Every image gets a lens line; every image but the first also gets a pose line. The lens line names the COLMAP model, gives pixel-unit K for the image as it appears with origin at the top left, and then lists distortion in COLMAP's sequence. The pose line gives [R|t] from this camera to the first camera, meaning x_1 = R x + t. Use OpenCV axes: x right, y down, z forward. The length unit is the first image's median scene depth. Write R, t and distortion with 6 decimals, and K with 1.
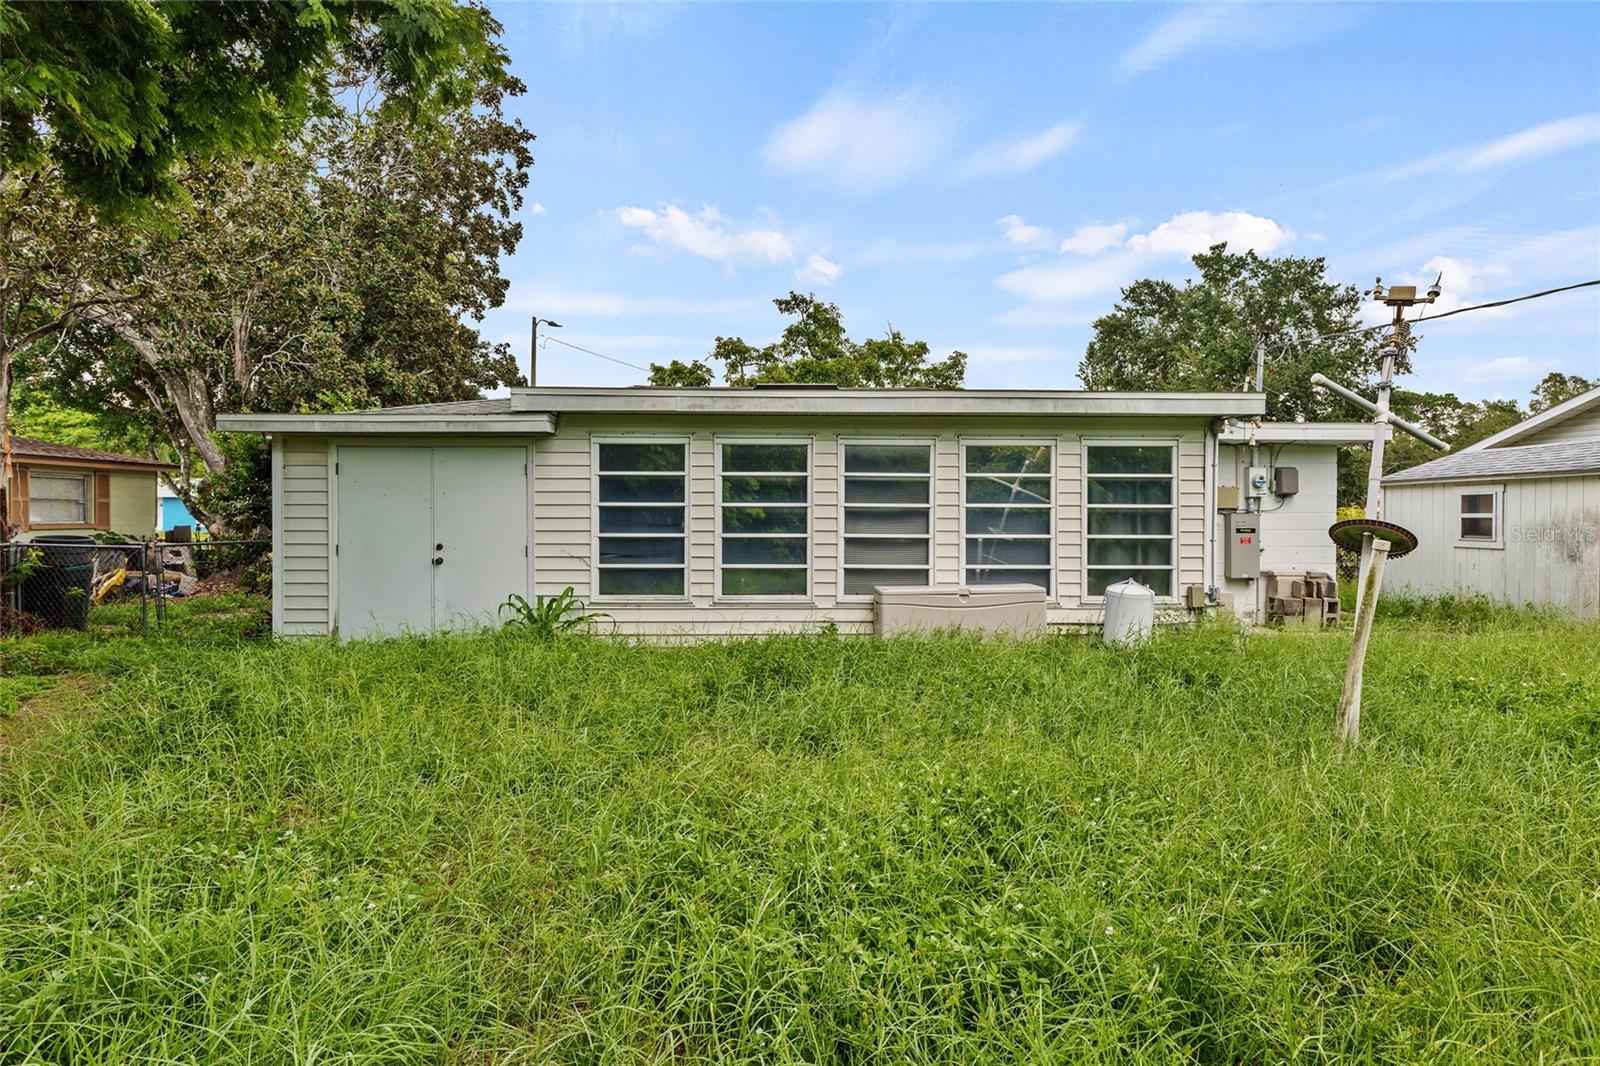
lens RADIAL K [[852.9, 0, 804.5], [0, 852.9, 523.7], [0, 0, 1]] dist [0.011987, -0.000414]
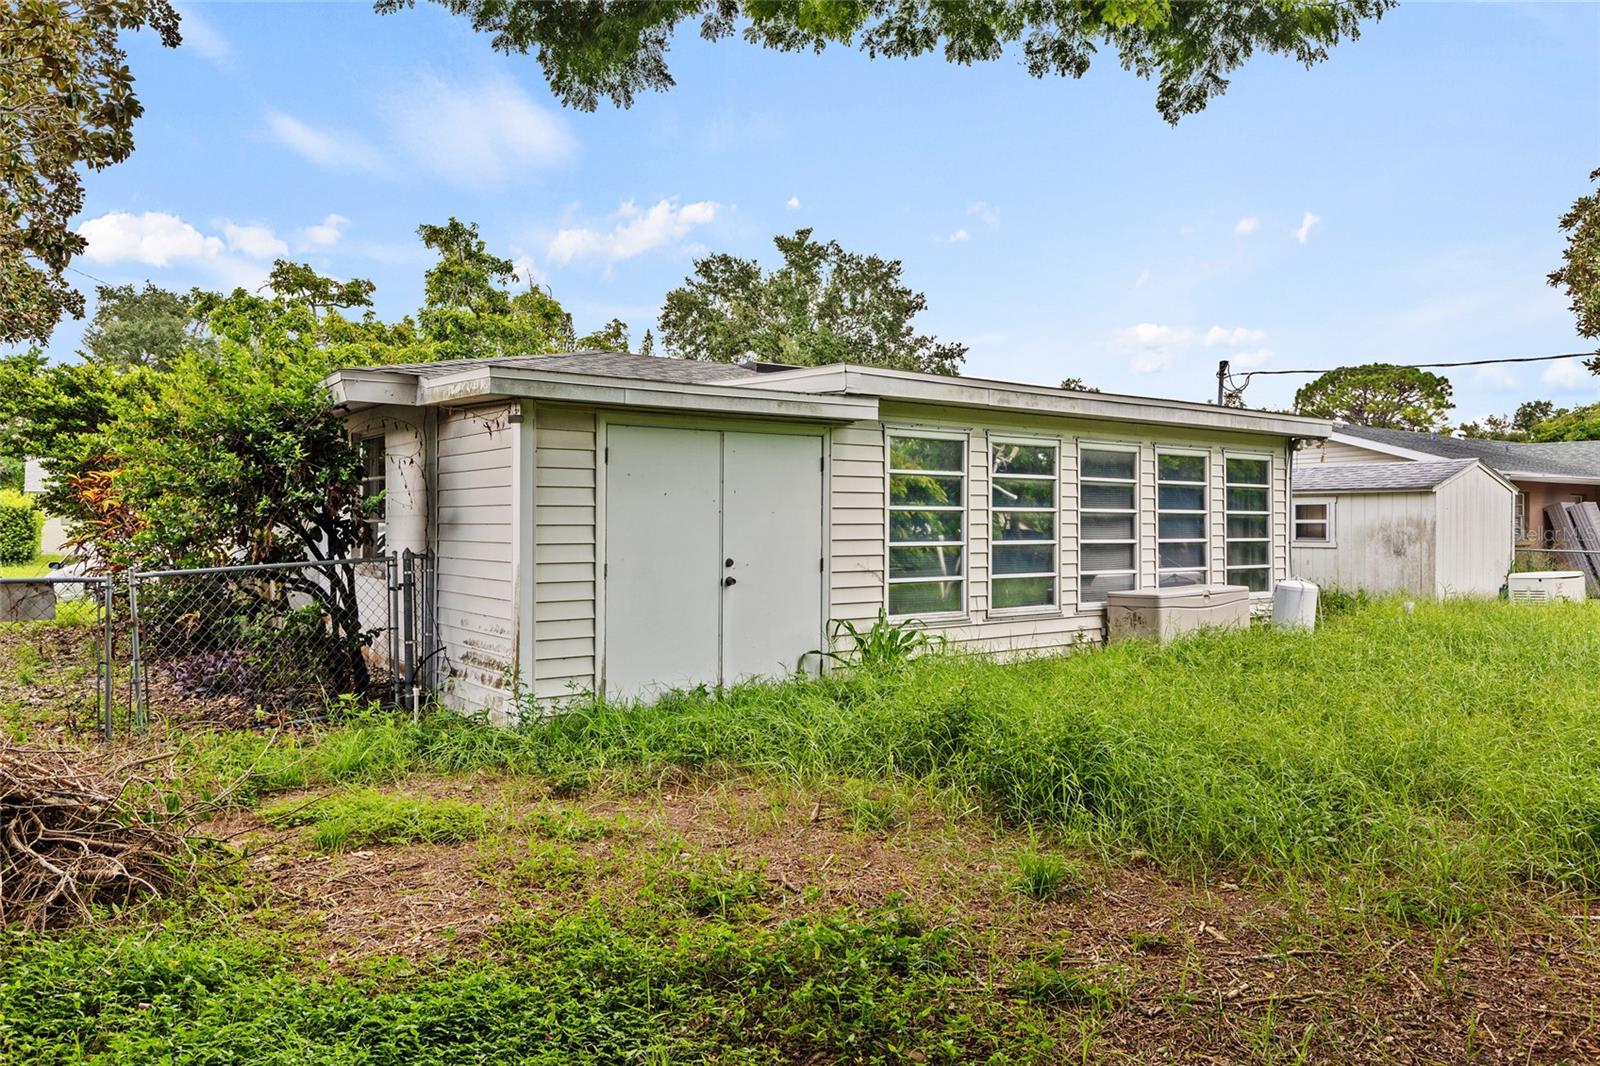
lens RADIAL K [[1095.6, 0, 802.5], [0, 1095.6, 532.5], [0, 0, 1]] dist [0.002838, 0.002666]
pose [[0.812765, -0.006132, 0.582559, -0.935495], [0.006421, 0.999978, 0.001567, -0.000860], [-0.582556, 0.002467, 0.812787, 0.169192]]
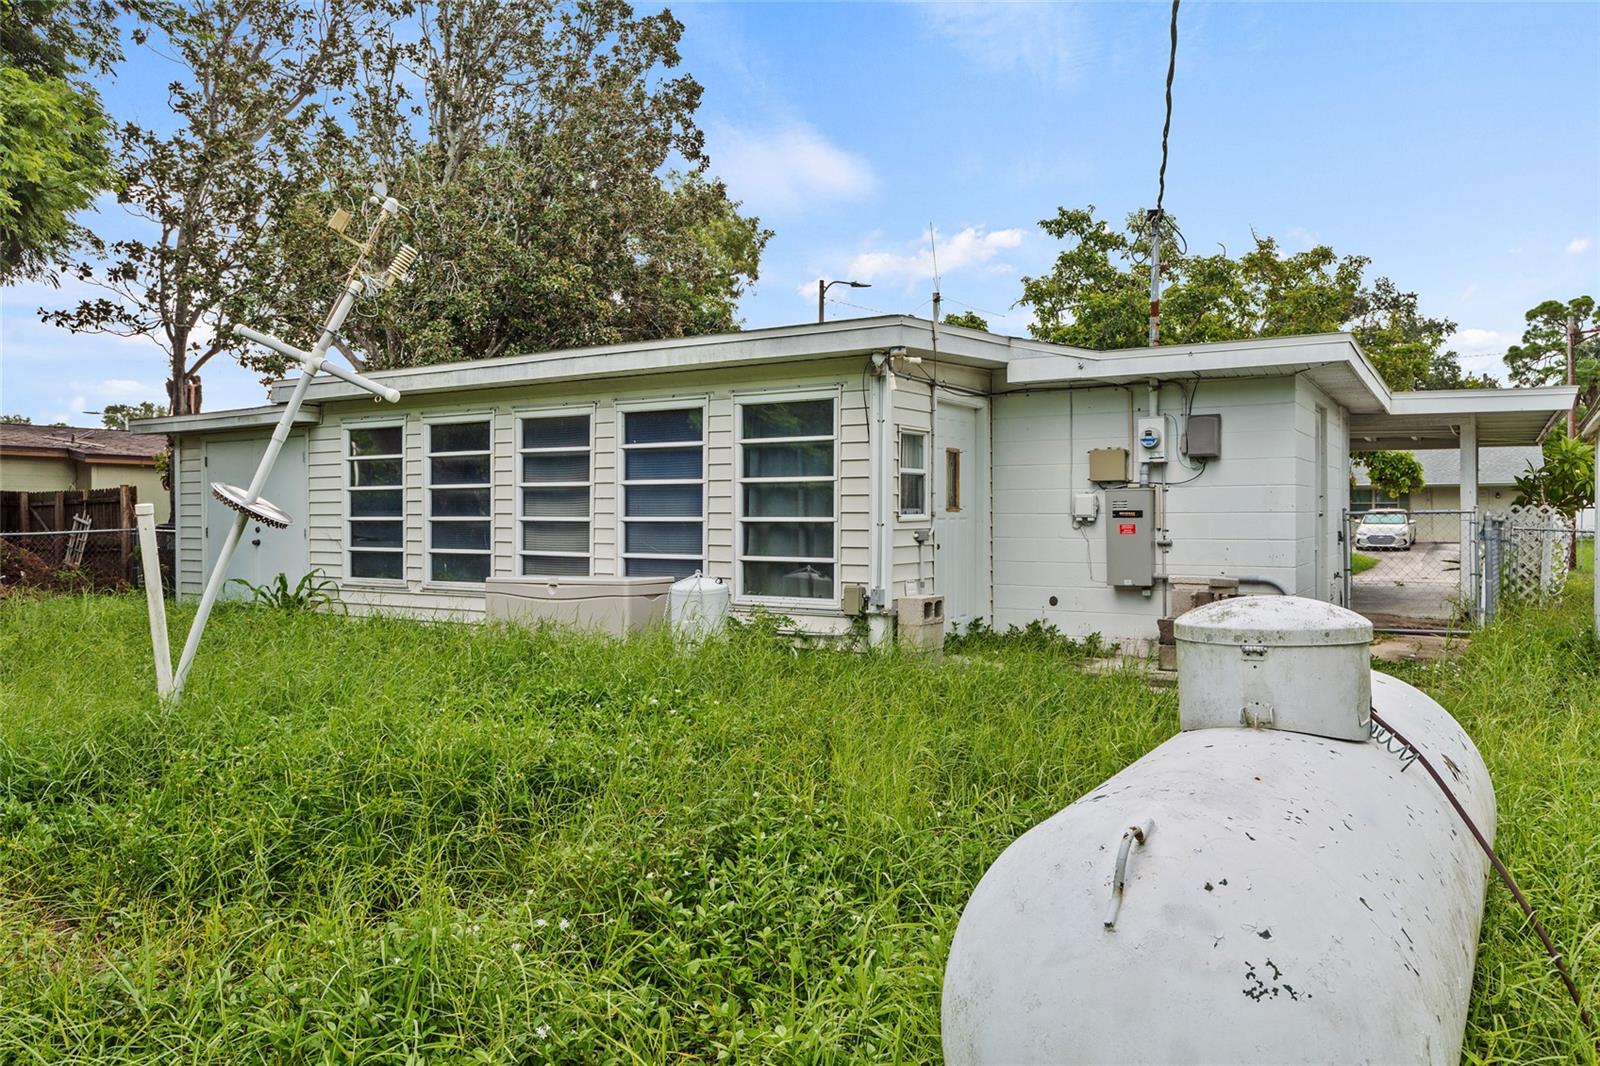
lens RADIAL K [[1095.6, 0, 799.9], [0, 1095.6, 533.3], [0, 0, 1]] dist [0.002838, 0.002666]
pose [[0.844925, 0.004551, -0.534866, 0.913677], [-0.000340, 0.999968, 0.007972, 0.020242], [0.534885, -0.006554, 0.844899, 0.178740]]
